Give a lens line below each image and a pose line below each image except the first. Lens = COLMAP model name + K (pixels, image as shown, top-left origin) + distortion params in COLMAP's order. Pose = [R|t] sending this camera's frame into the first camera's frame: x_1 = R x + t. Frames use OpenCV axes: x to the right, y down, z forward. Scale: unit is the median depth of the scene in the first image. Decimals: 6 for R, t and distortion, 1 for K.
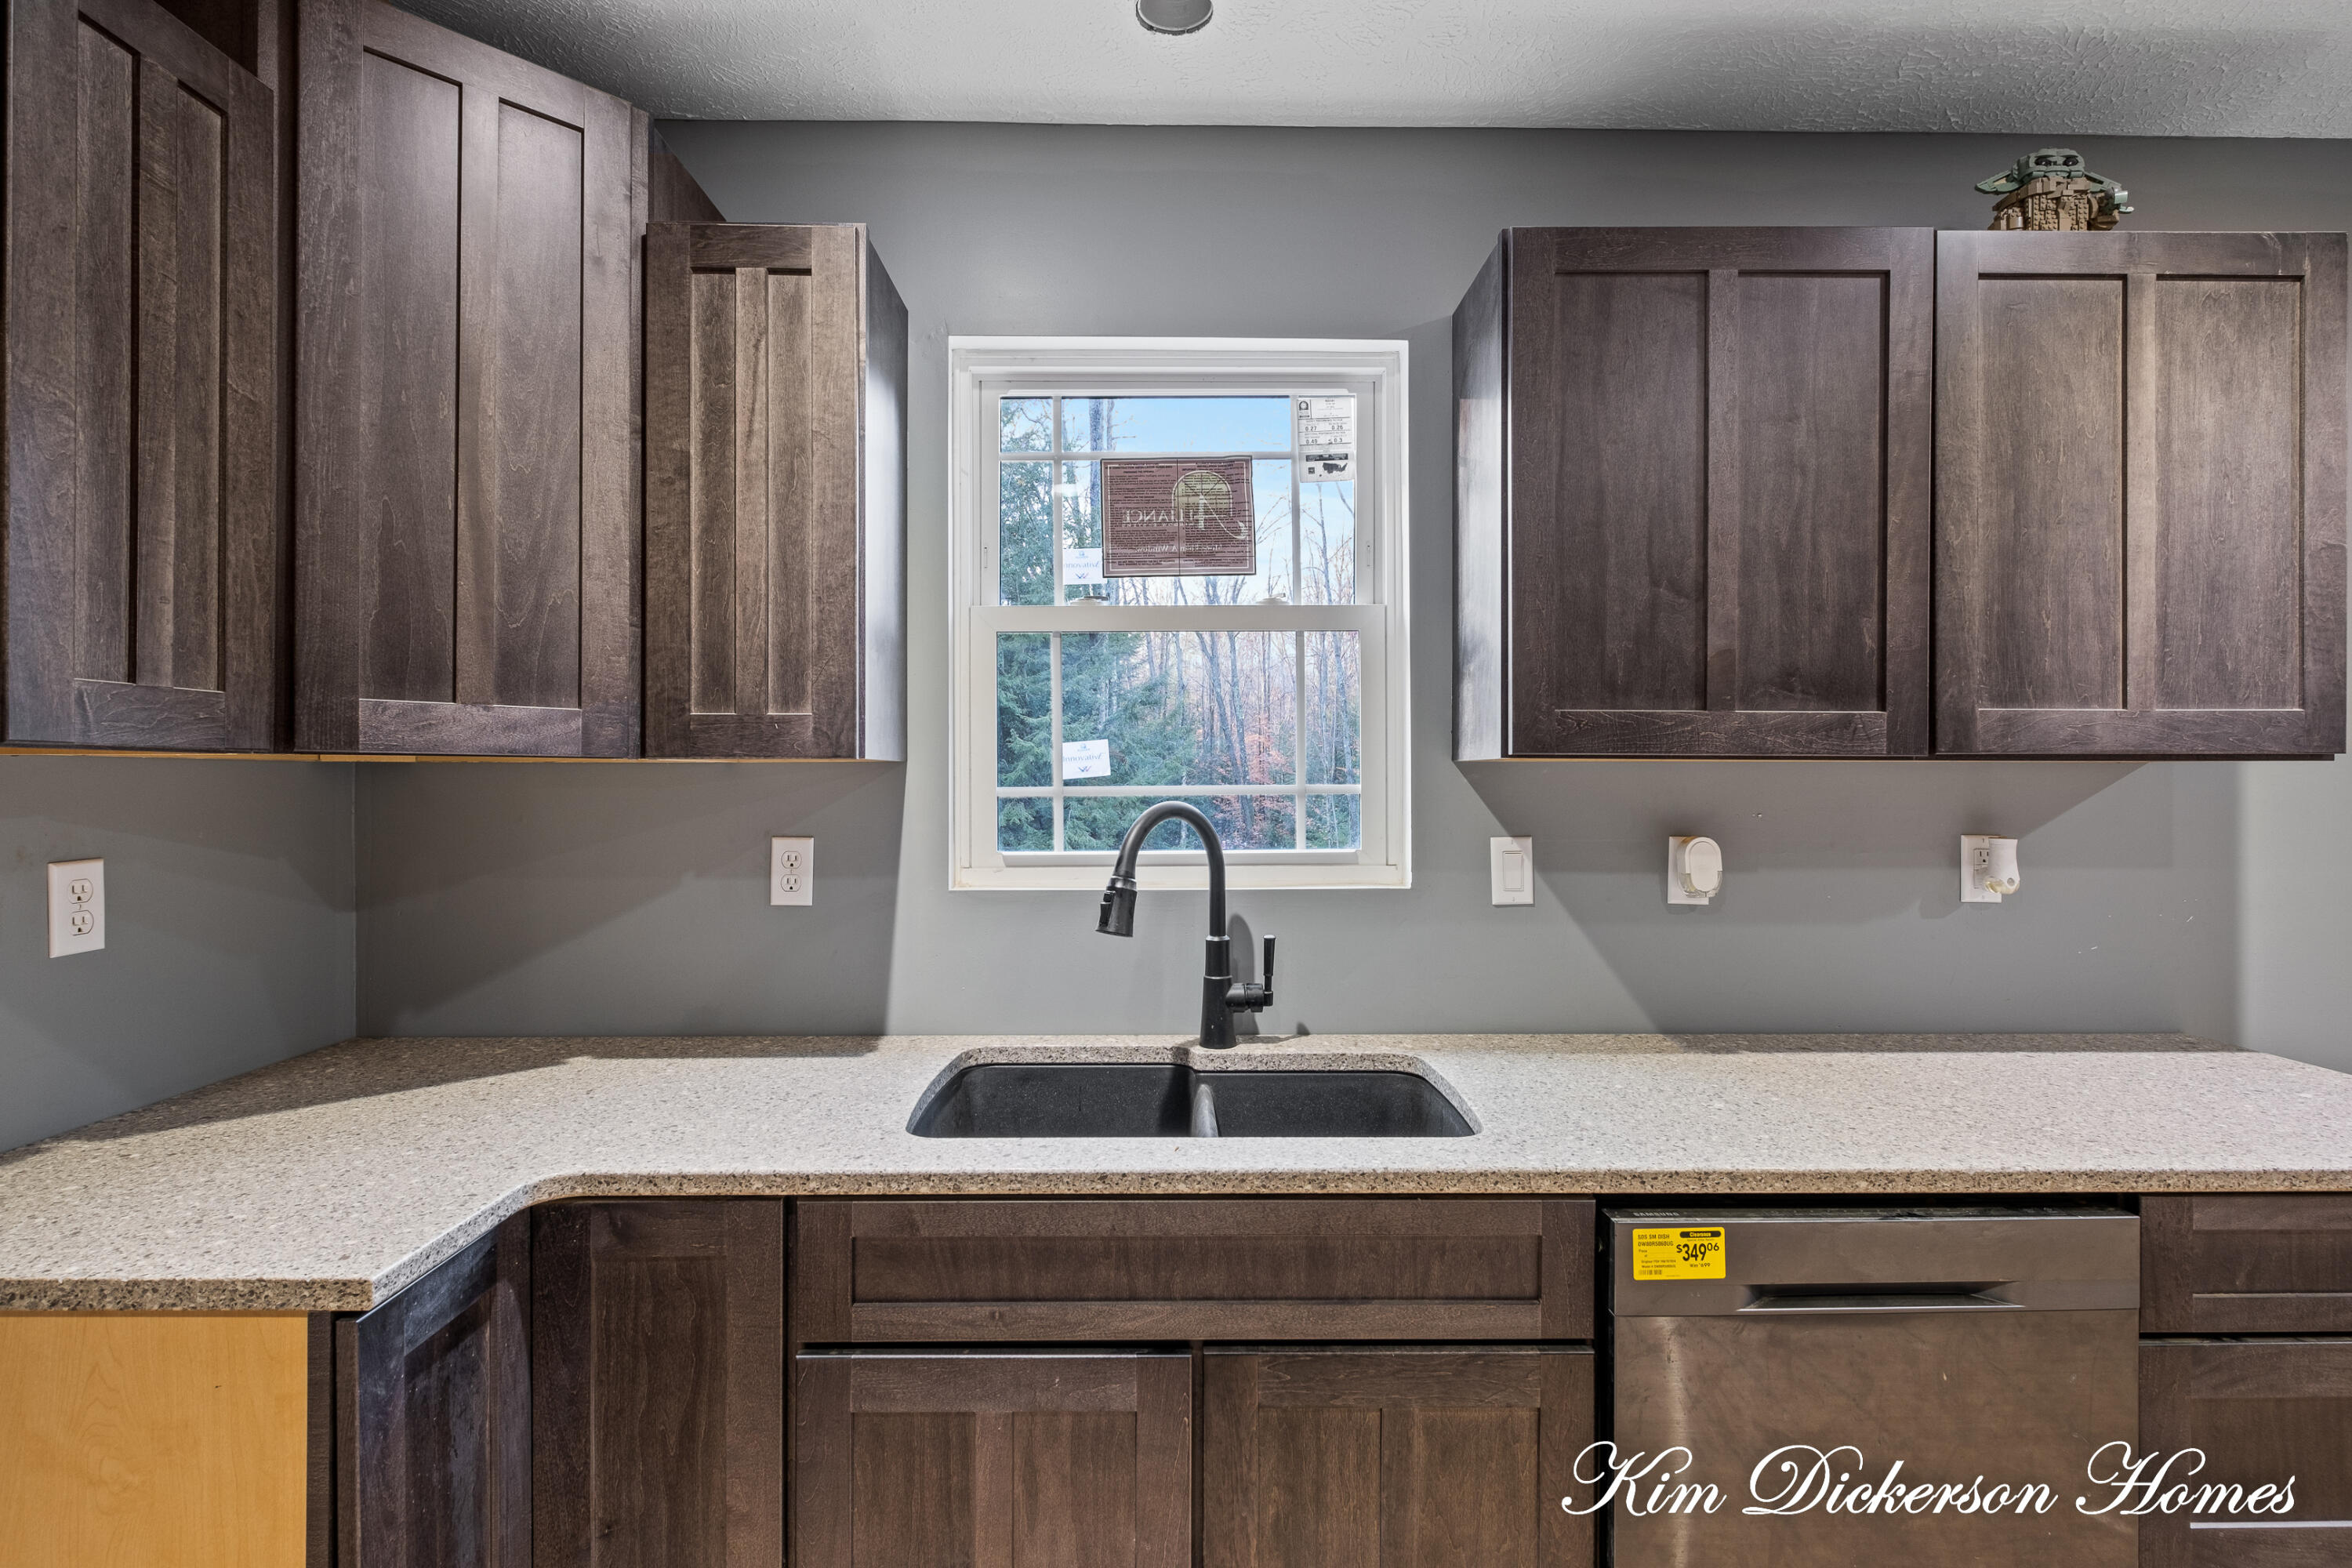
lens RADIAL K [[1138.3, 0, 1182.4], [0, 1138.3, 769.2], [0, 0, 1]] dist [0.005369, -0.003896]
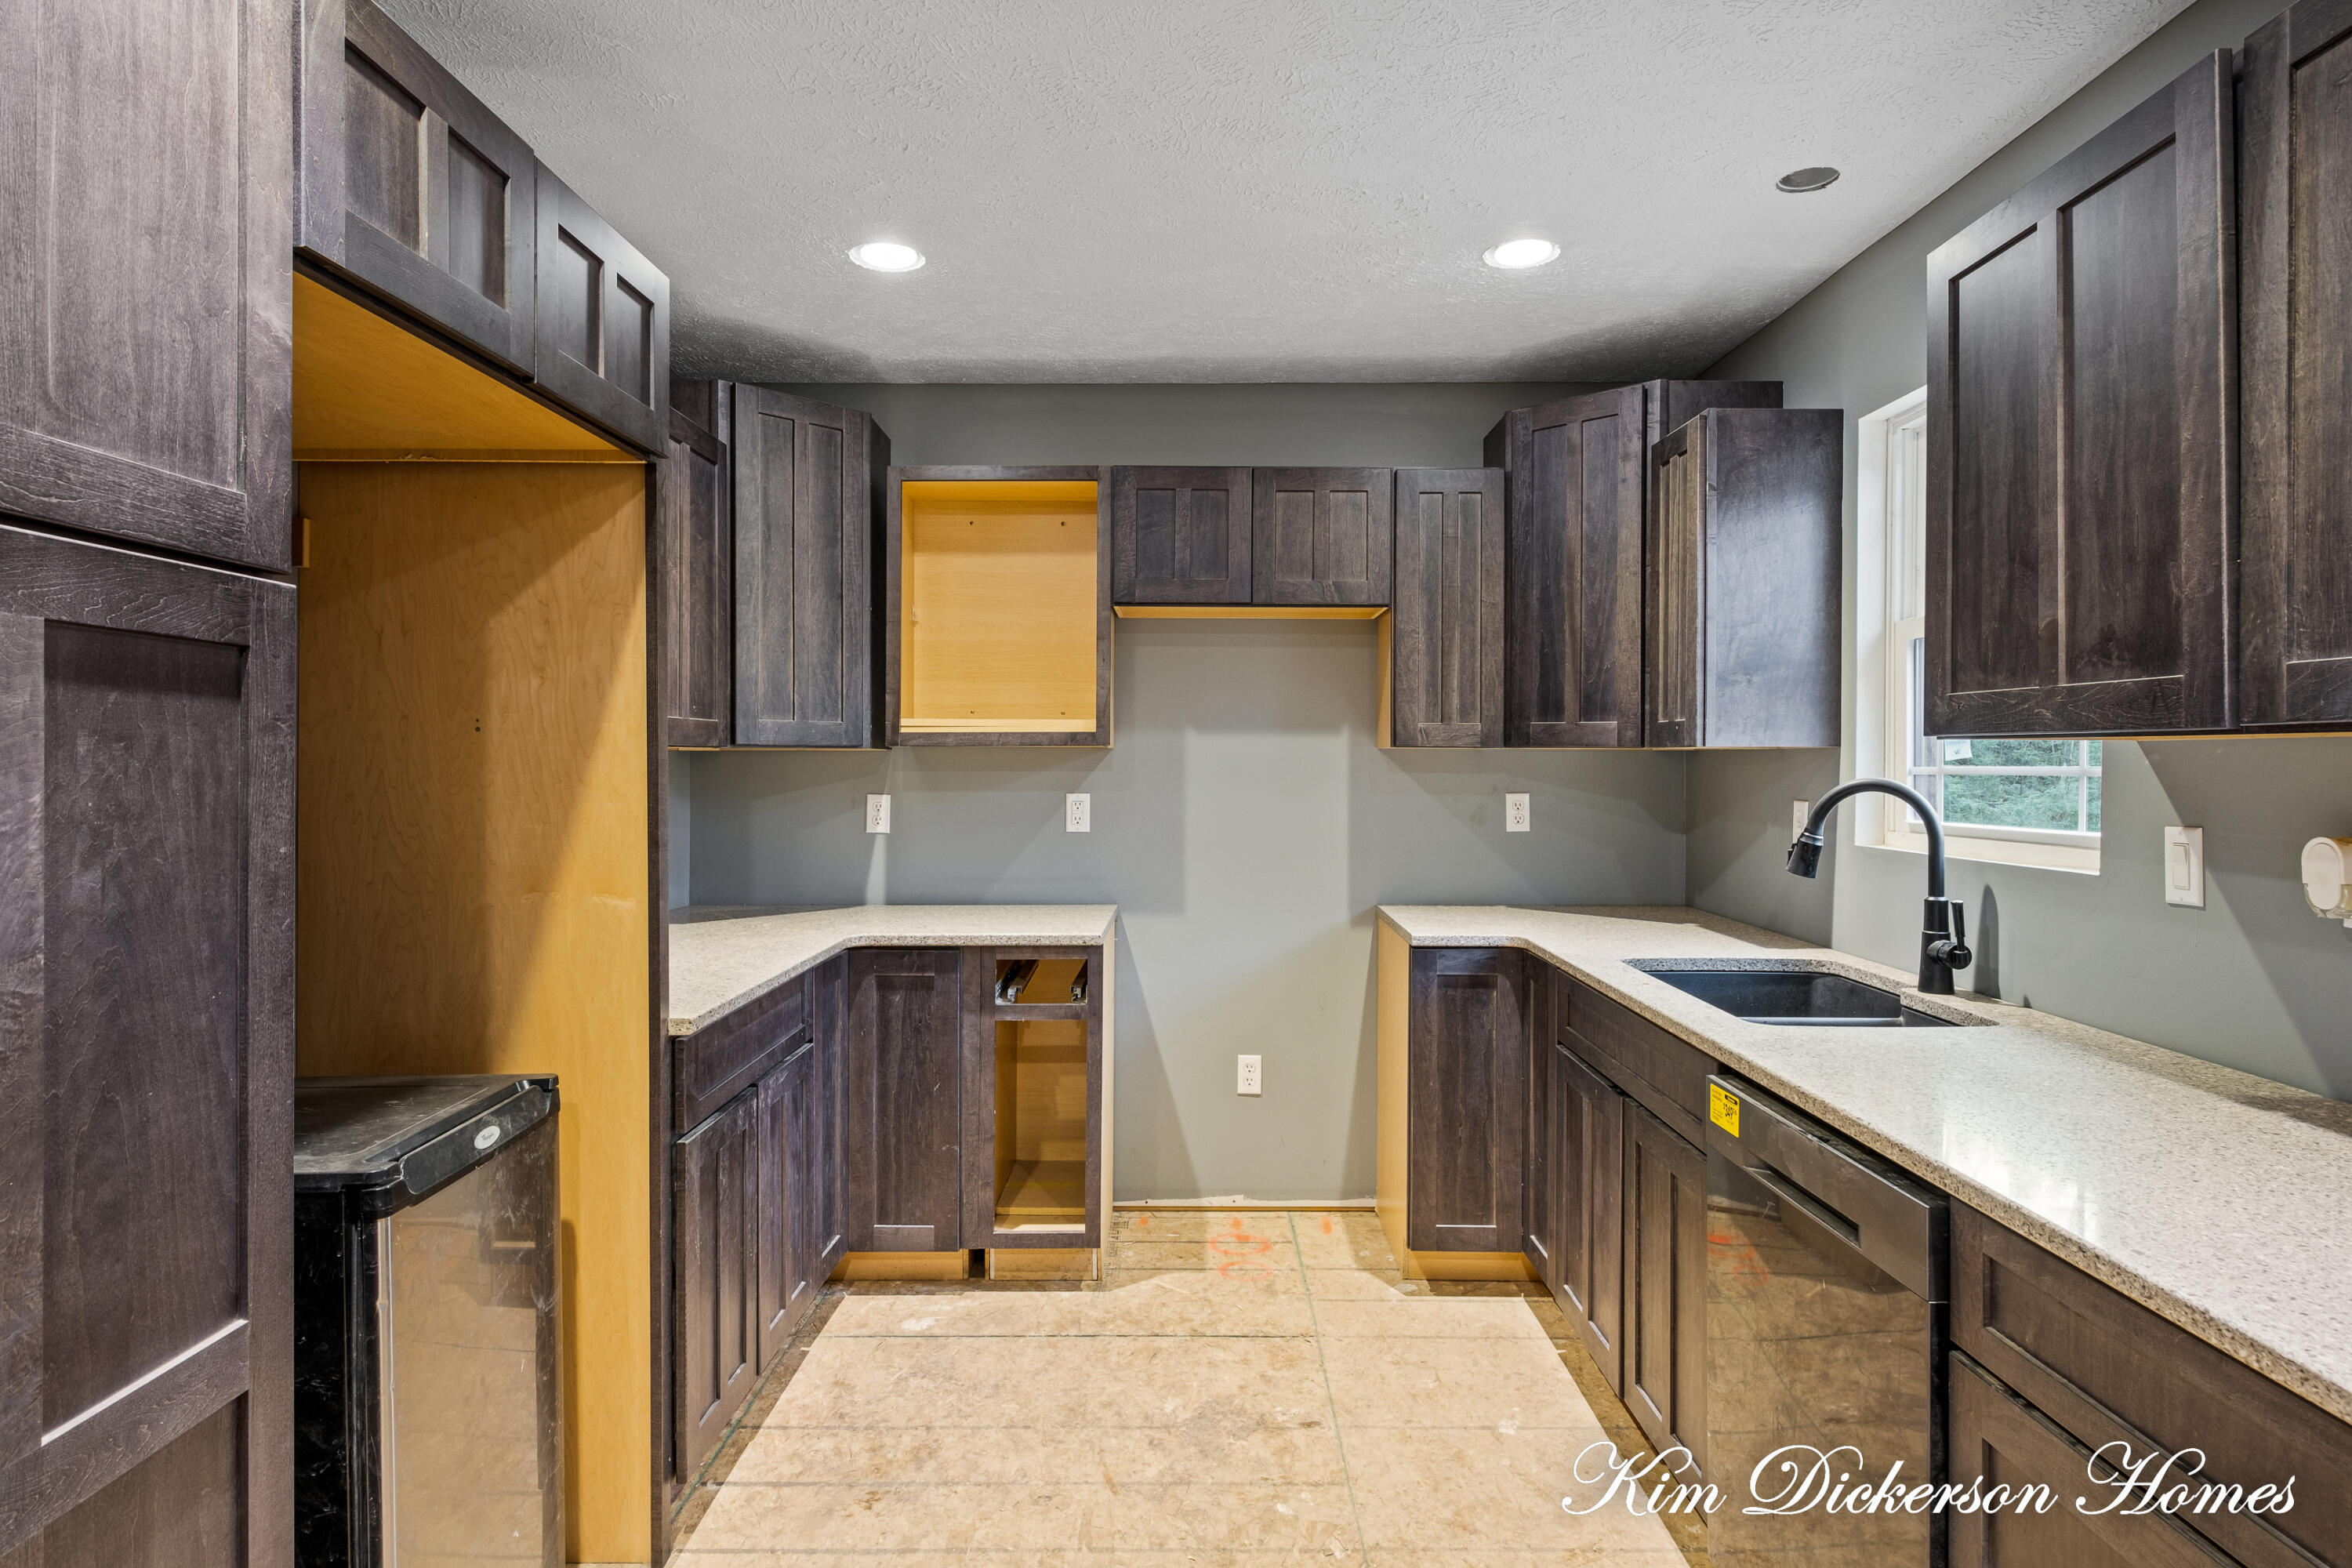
lens RADIAL K [[1331.0, 0, 1173.3], [0, 1331.0, 767.0], [0, 0, 1]] dist [0.005944, 0.000152]
pose [[-0.031443, 0.005415, -0.999491, 1.584632], [0.002361, 0.999983, 0.005343, 0.007928], [0.999503, -0.002192, -0.031455, 0.312521]]
